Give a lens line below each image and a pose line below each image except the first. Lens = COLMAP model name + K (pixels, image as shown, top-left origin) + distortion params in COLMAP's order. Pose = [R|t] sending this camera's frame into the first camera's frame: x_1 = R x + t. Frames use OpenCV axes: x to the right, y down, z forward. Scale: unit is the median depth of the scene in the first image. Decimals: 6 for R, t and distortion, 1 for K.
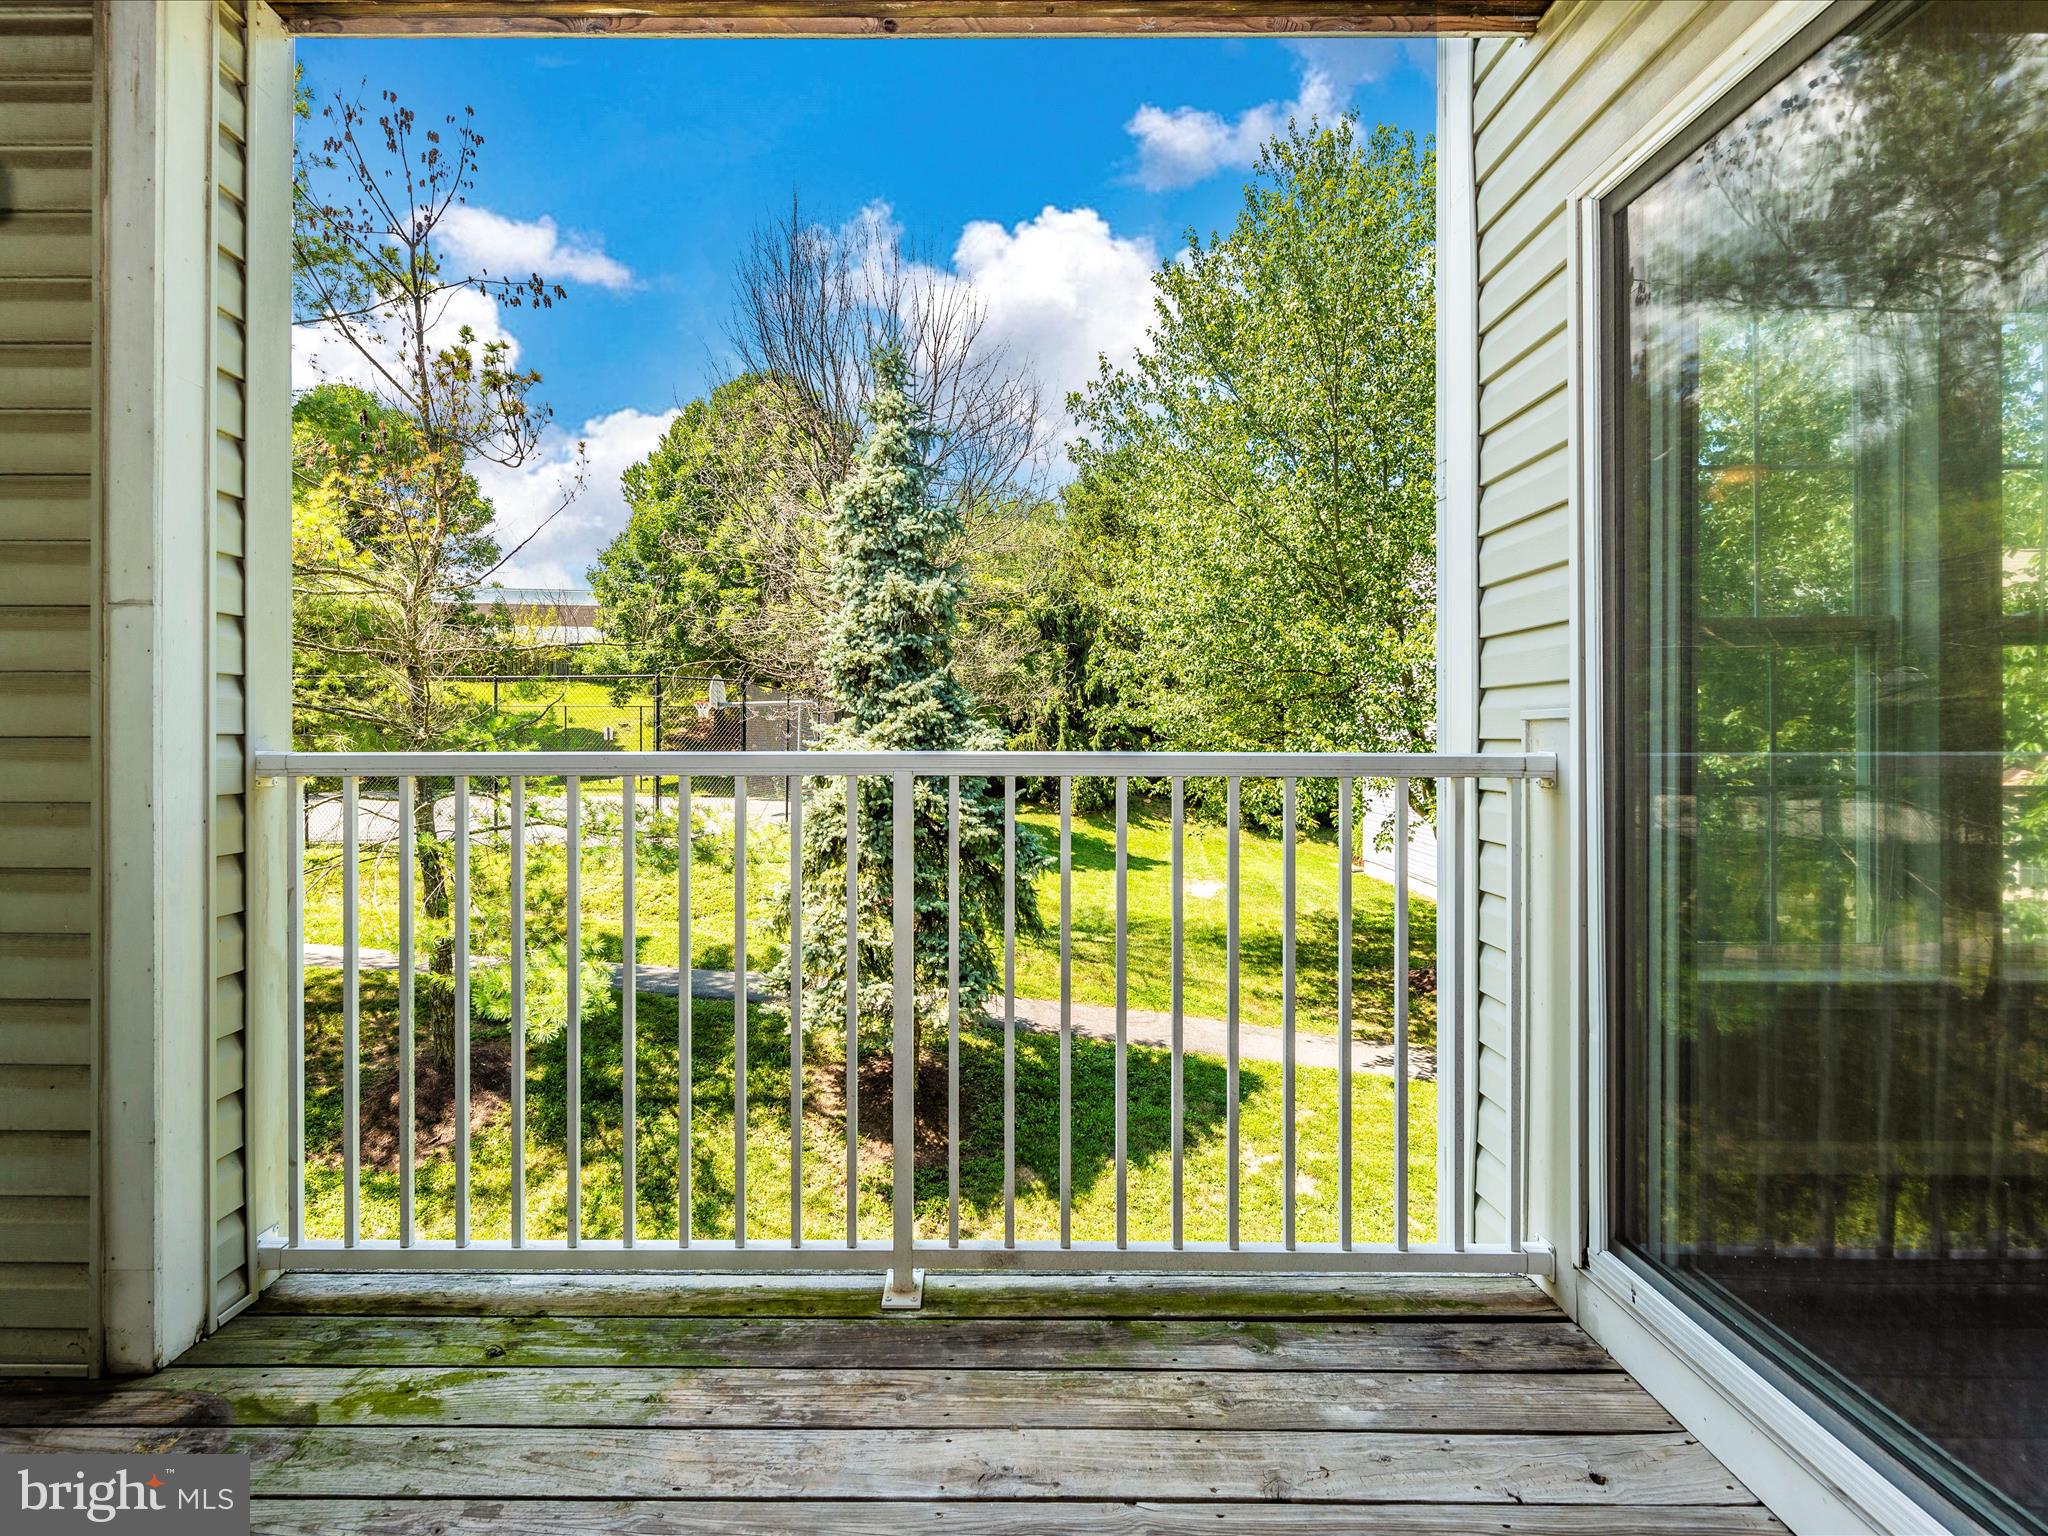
lens RADIAL K [[964.5, 0, 981.8], [0, 964.5, 738.9], [0, 0, 1]] dist [0.001481, 0.001400]
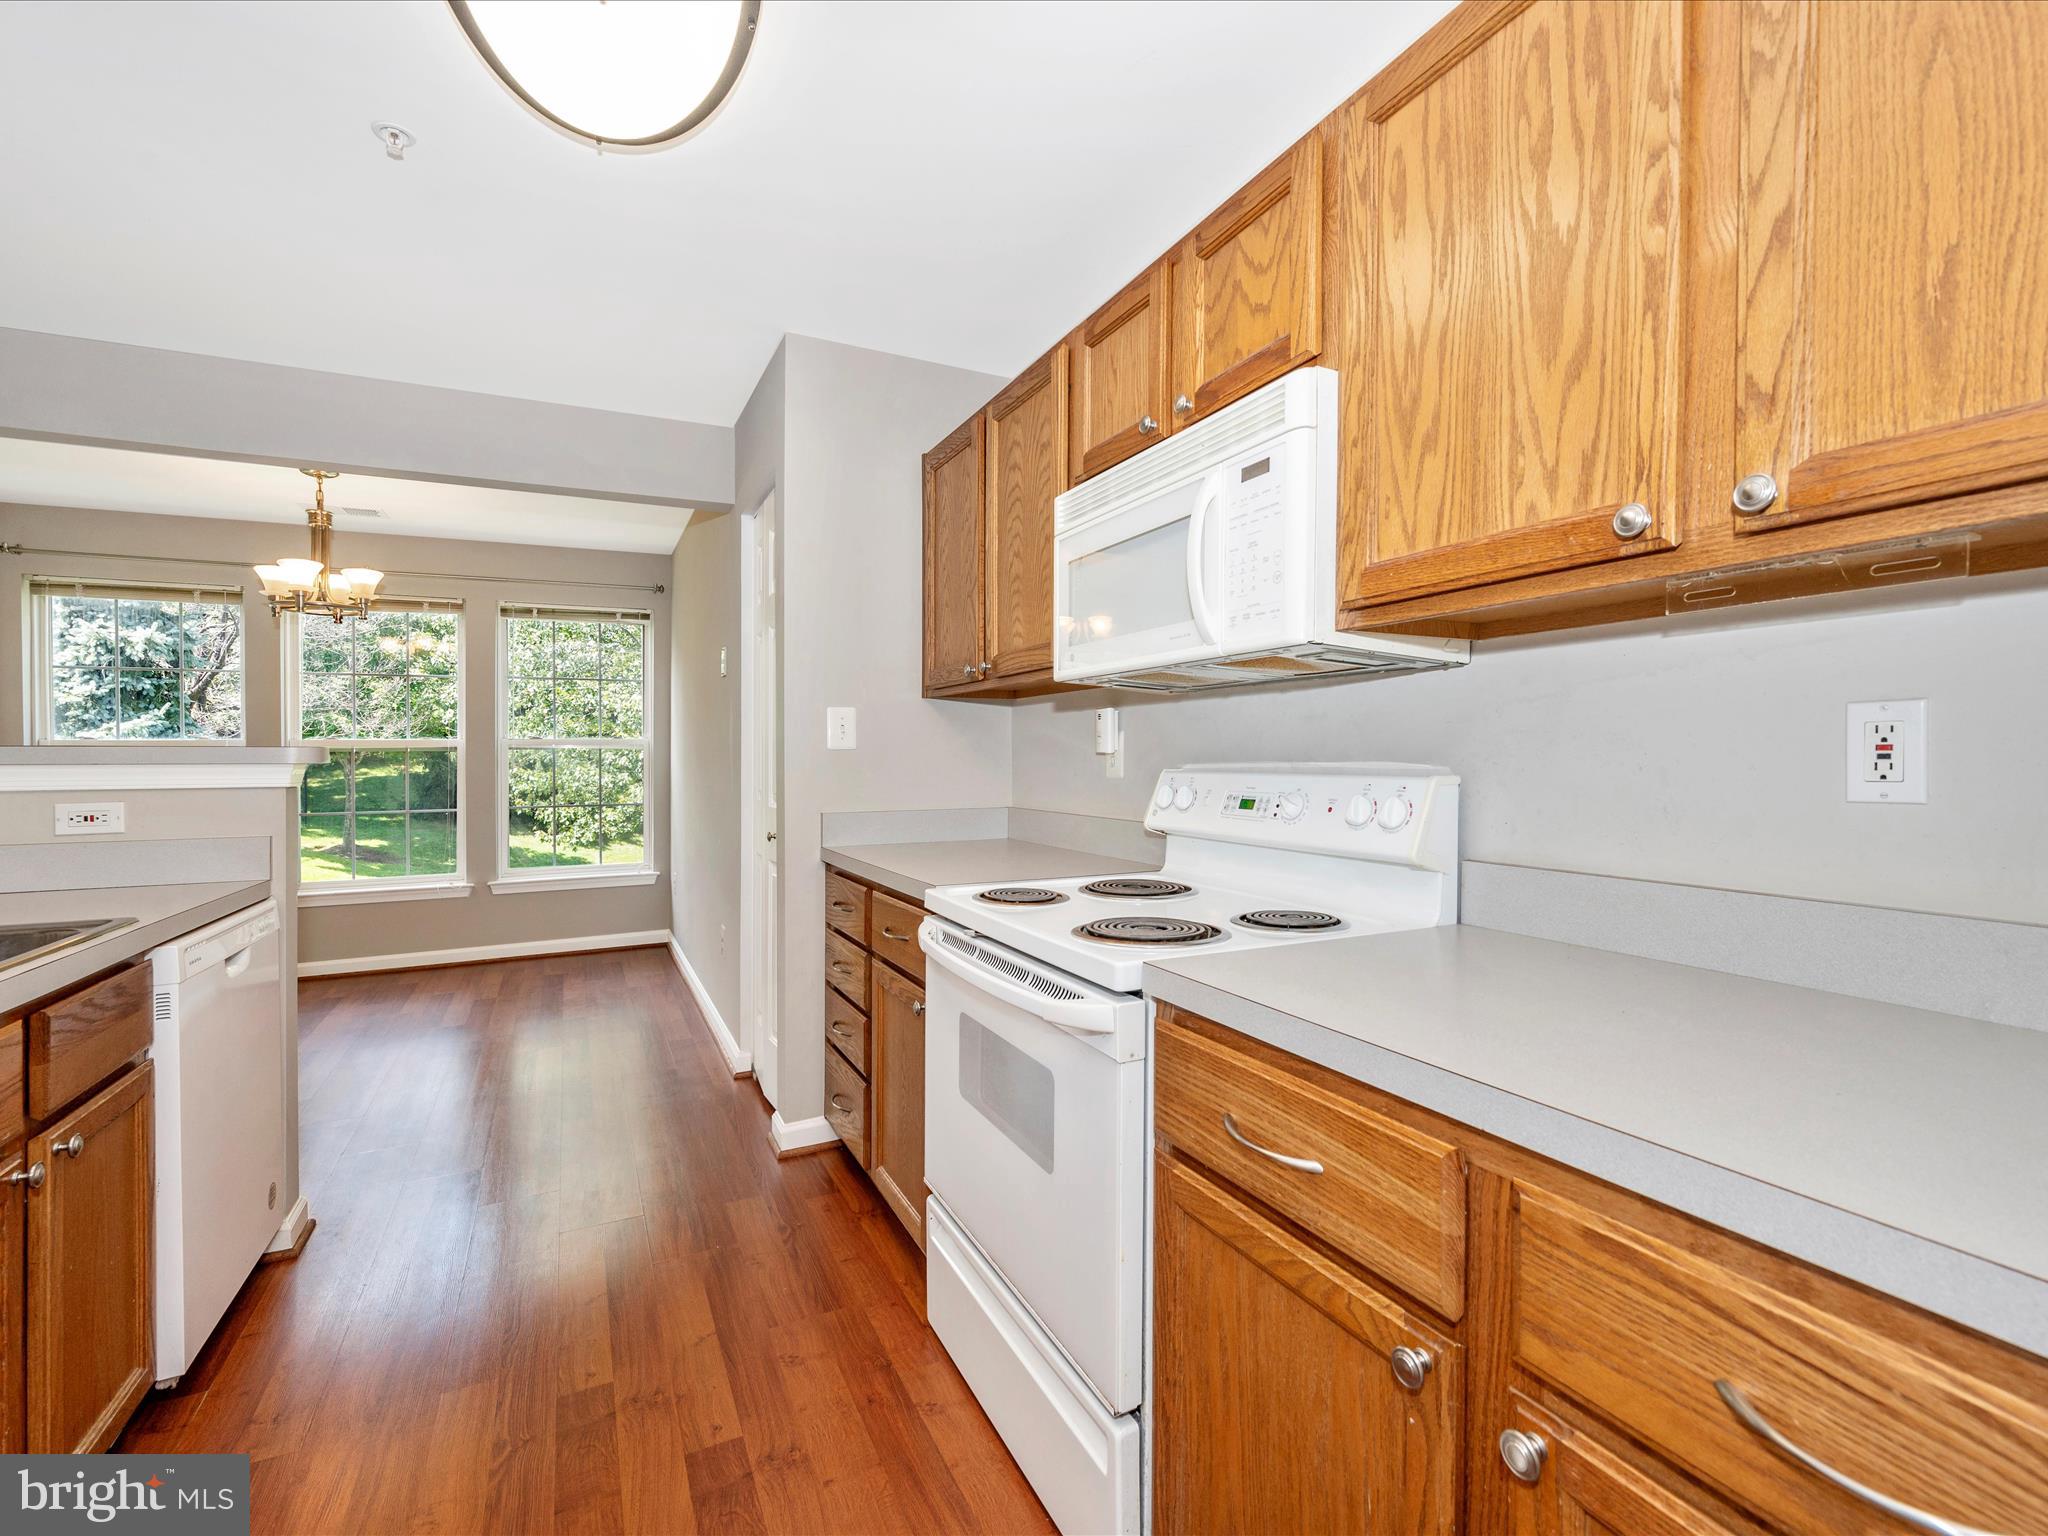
lens RADIAL K [[923.6, 0, 1079.0], [0, 923.6, 744.9], [0, 0, 1]] dist [0.001888, -0.000625]
pose [[0.875991, 0.001904, 0.482324, 0.363916], [0.002583, 0.999959, -0.008638, -0.022020], [-0.482321, 0.008813, 0.875950, -0.413607]]
